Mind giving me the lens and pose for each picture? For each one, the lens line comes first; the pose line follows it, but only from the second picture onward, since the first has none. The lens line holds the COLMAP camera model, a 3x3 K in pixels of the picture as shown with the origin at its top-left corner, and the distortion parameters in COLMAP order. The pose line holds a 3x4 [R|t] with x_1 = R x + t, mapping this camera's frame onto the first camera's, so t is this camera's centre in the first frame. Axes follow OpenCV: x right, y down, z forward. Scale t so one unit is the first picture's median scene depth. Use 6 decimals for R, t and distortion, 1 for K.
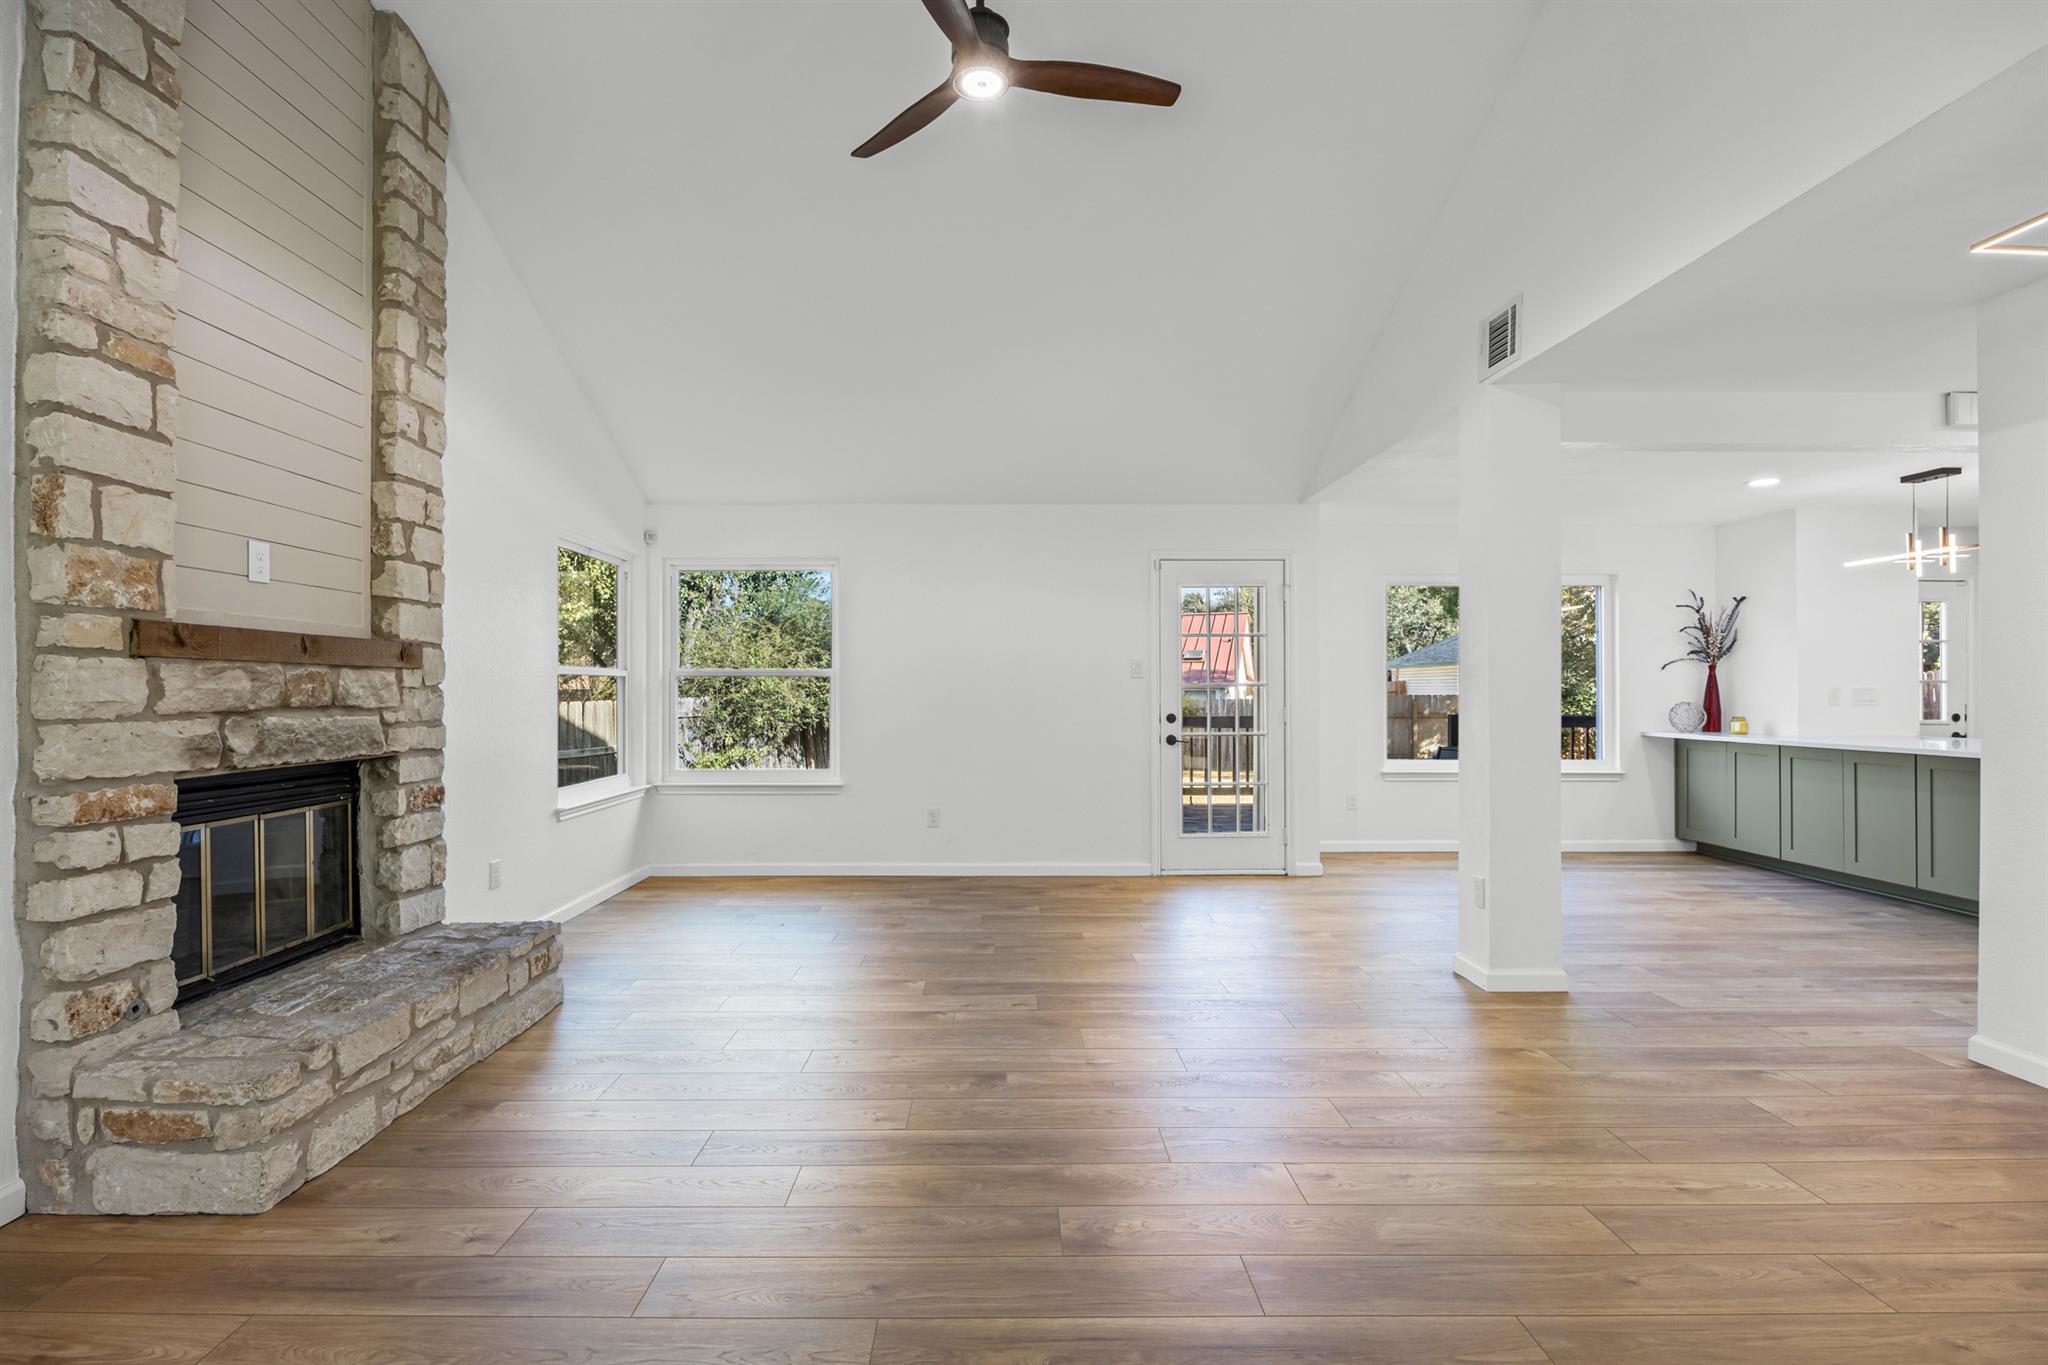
lens RADIAL K [[946.4, 0, 984.3], [0, 946.4, 690.3], [0, 0, 1]] dist [-0.017267, -0.000057]
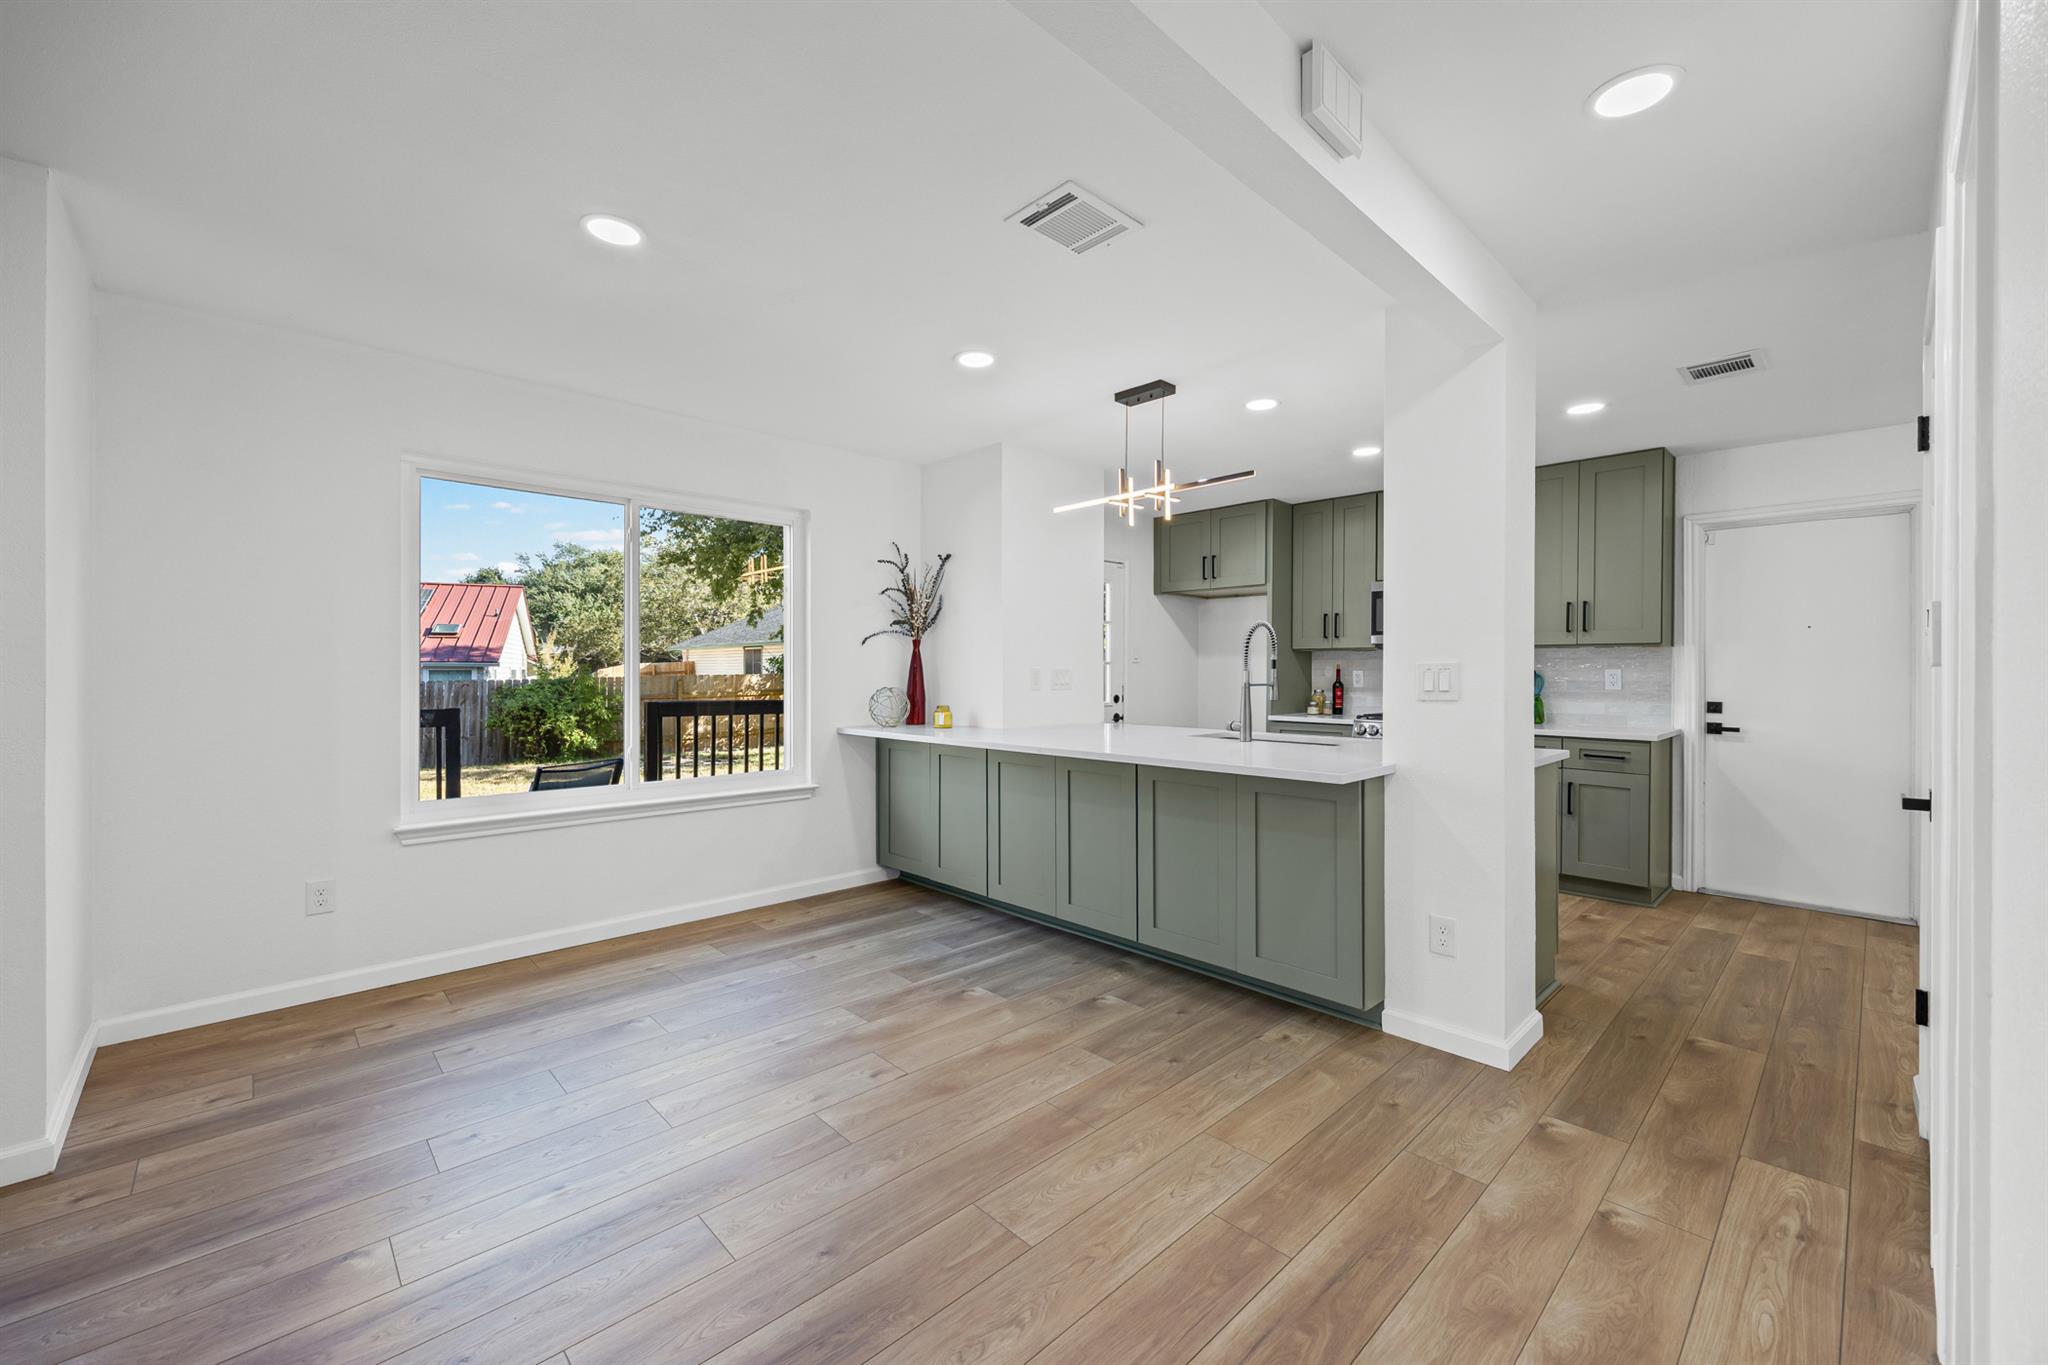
lens RADIAL K [[846.3, 0, 1014.9], [0, 846.3, 659.7], [0, 0, 1]] dist [0.032968, 0.000001]
pose [[0.723167, 0.009940, 0.690601, 0.351033], [-0.001783, 0.999920, -0.012525, -0.001548], [-0.690671, 0.007826, 0.723127, 0.434881]]
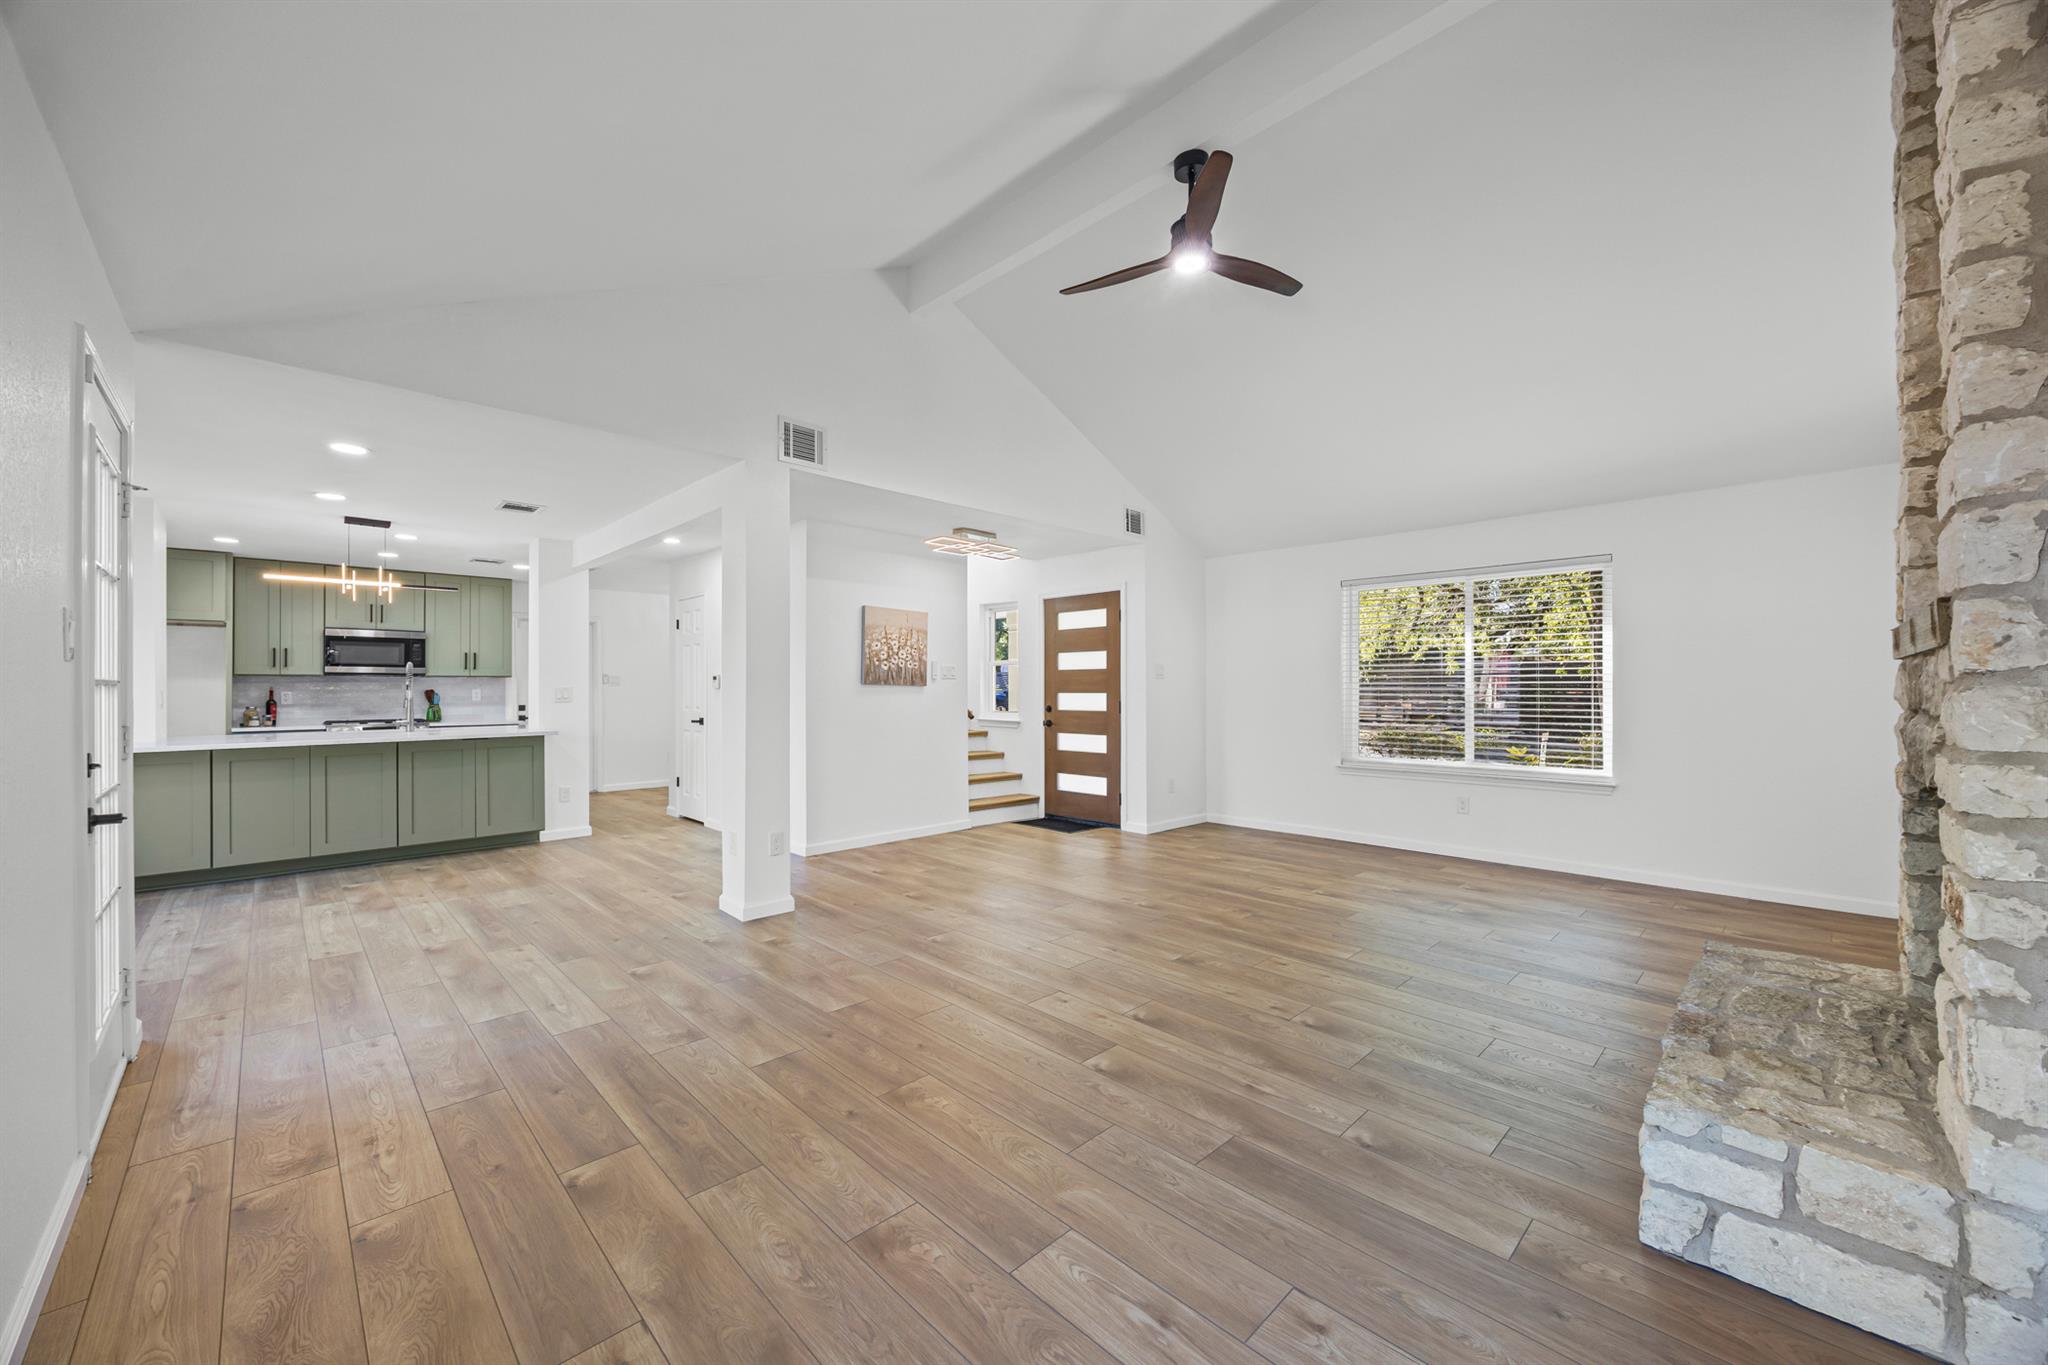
lens RADIAL K [[785.6, 0, 1023.3], [0, 785.6, 689.5], [0, 0, 1]] dist [-0.002889, -0.000135]
pose [[-0.711608, 0.002906, 0.702570, -0.282628], [0.005180, 0.999986, 0.001111, -0.001432], [-0.702557, 0.004430, -0.711613, 0.872596]]
